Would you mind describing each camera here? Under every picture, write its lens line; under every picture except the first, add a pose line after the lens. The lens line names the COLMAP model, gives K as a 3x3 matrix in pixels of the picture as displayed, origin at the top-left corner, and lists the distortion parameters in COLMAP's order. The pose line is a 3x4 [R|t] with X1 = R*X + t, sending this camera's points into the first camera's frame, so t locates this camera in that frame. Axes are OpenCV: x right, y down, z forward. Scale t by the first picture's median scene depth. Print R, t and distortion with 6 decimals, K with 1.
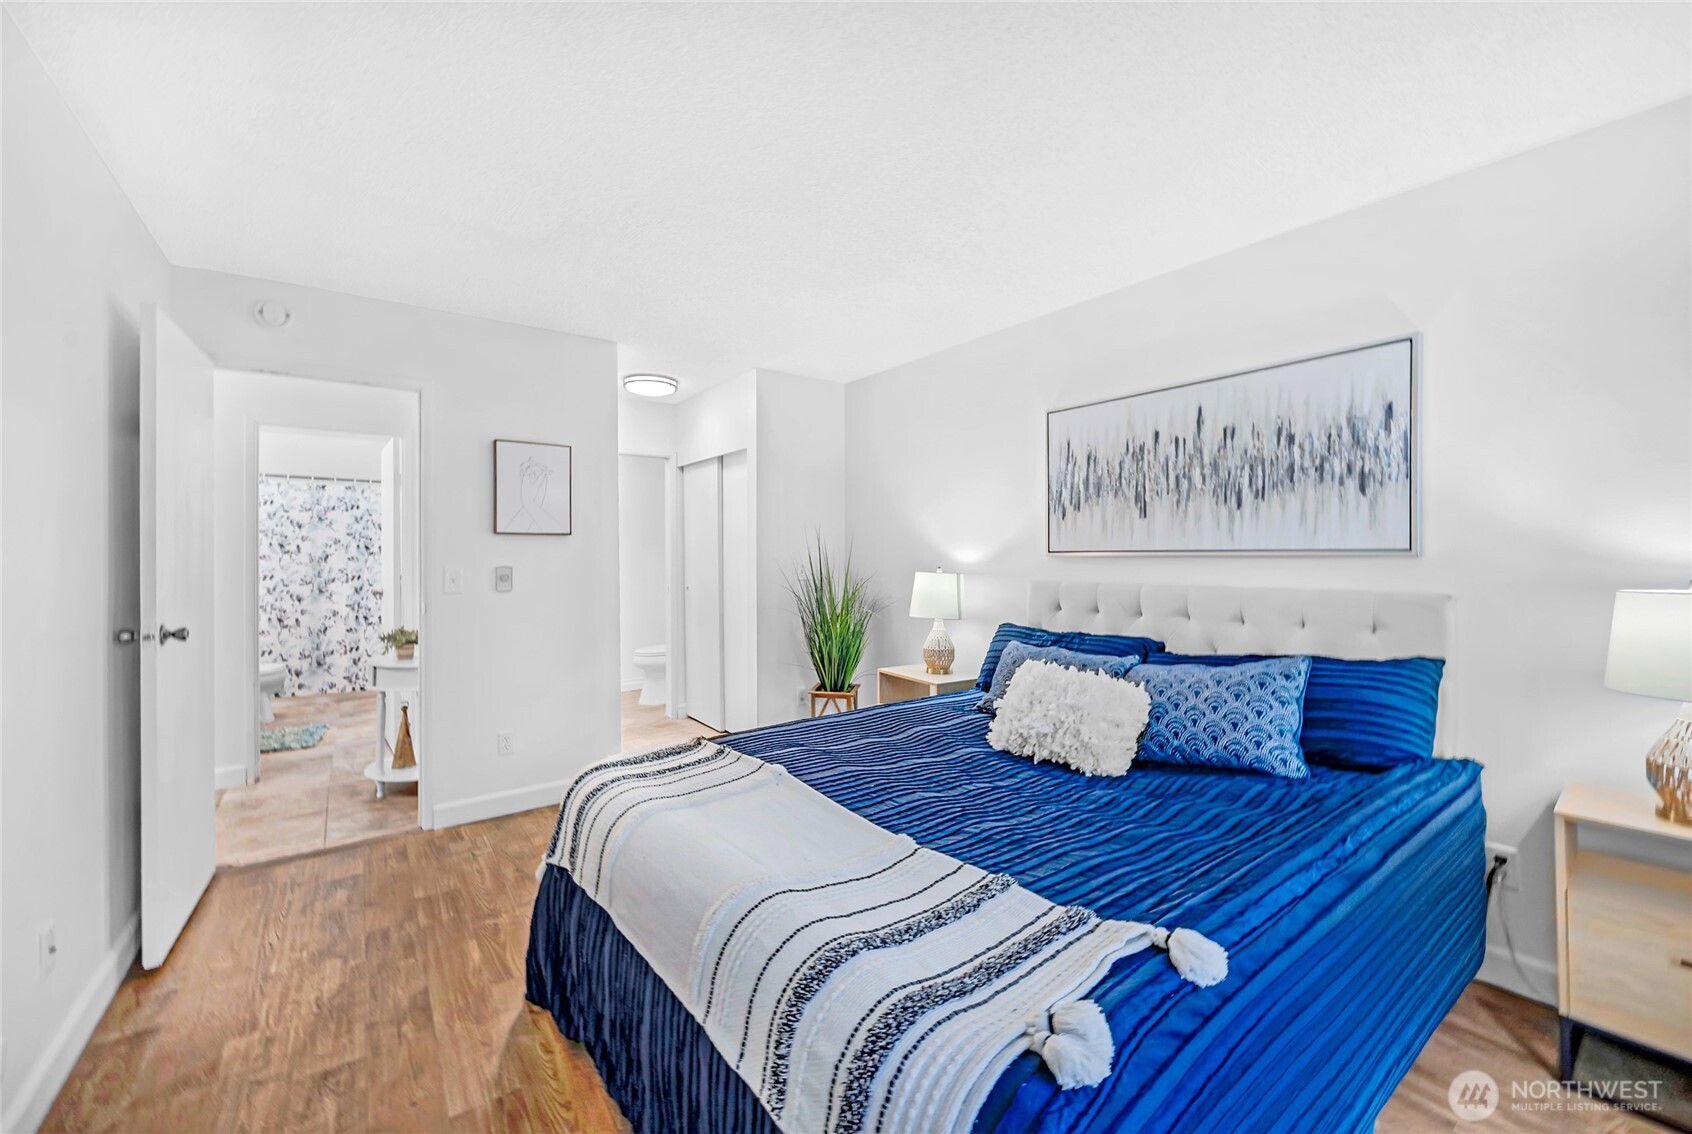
lens RADIAL K [[653.1, 0, 848.4], [0, 653.1, 557.3], [0, 0, 1]] dist [-0.002895, -0.000189]
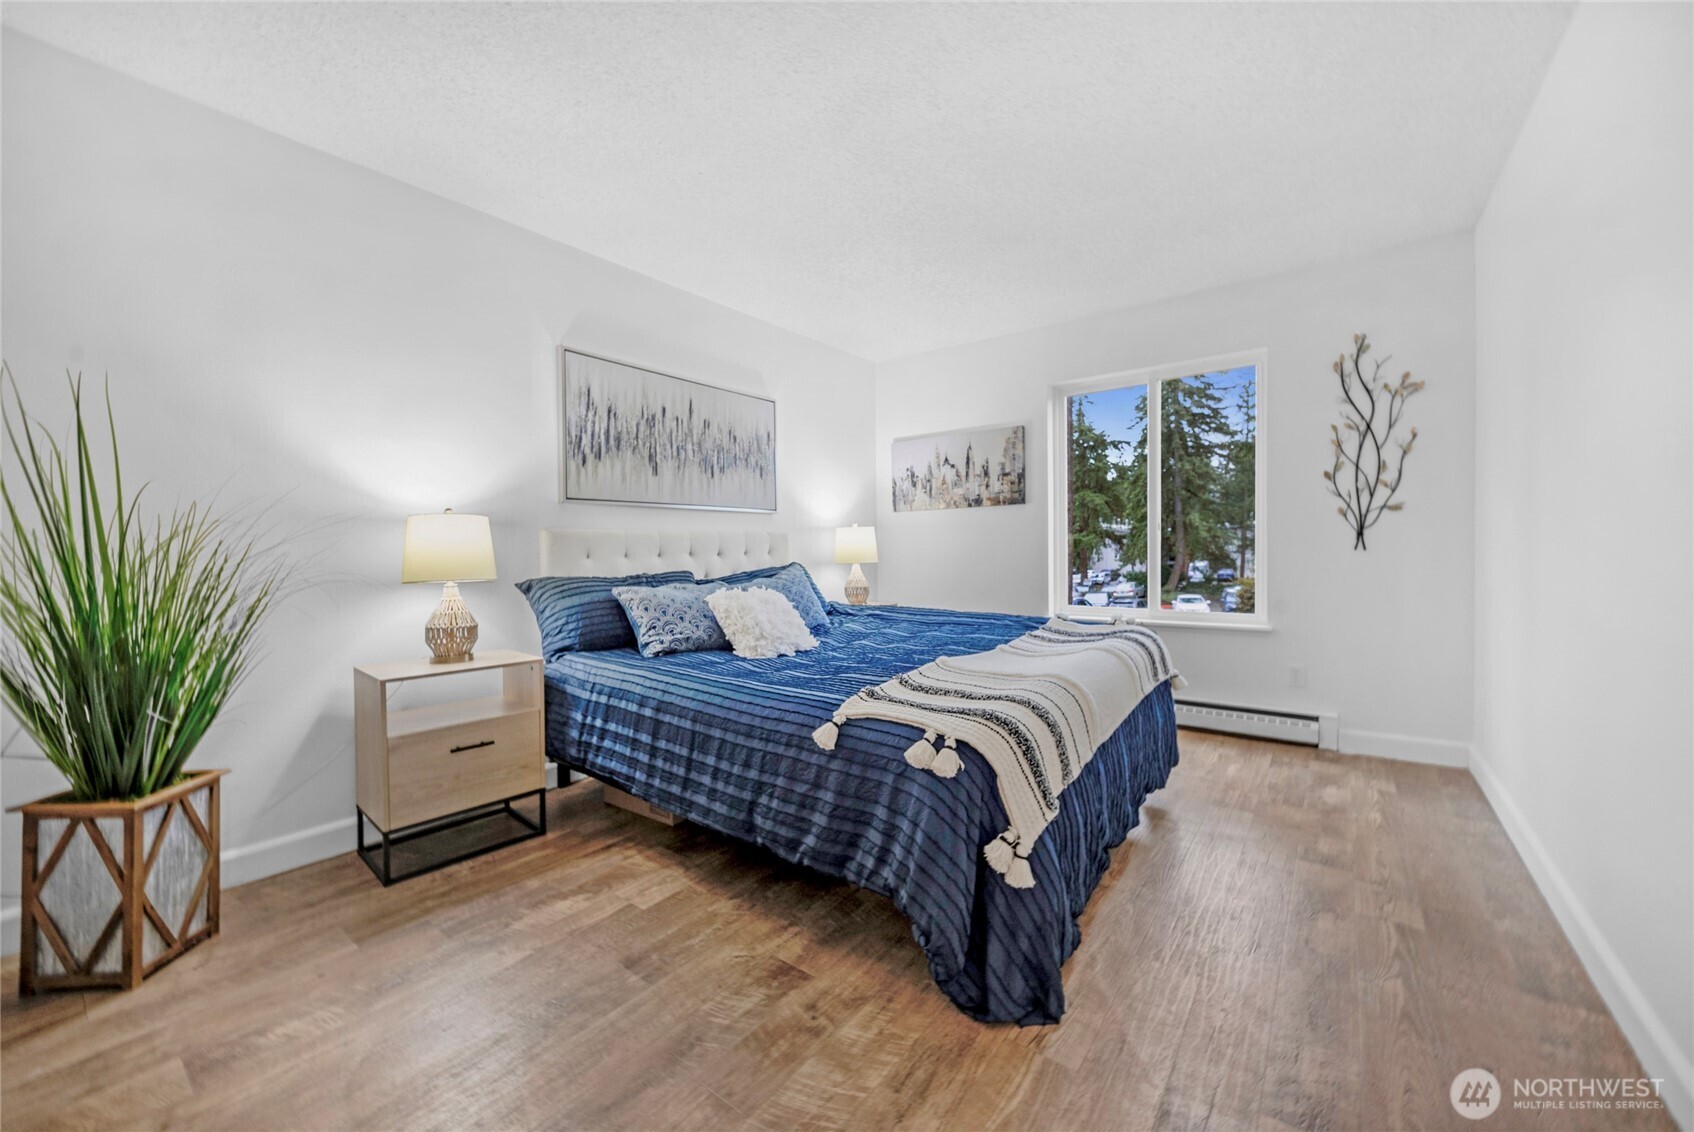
lens RADIAL K [[653.8, 0, 844.0], [0, 653.8, 558.3], [0, 0, 1]] dist [-0.002895, -0.000189]
pose [[-0.280355, -0.021474, 0.959656, -0.805031], [0.005125, 0.999702, 0.023867, 0.065127], [-0.959883, 0.011609, -0.280162, 1.003261]]
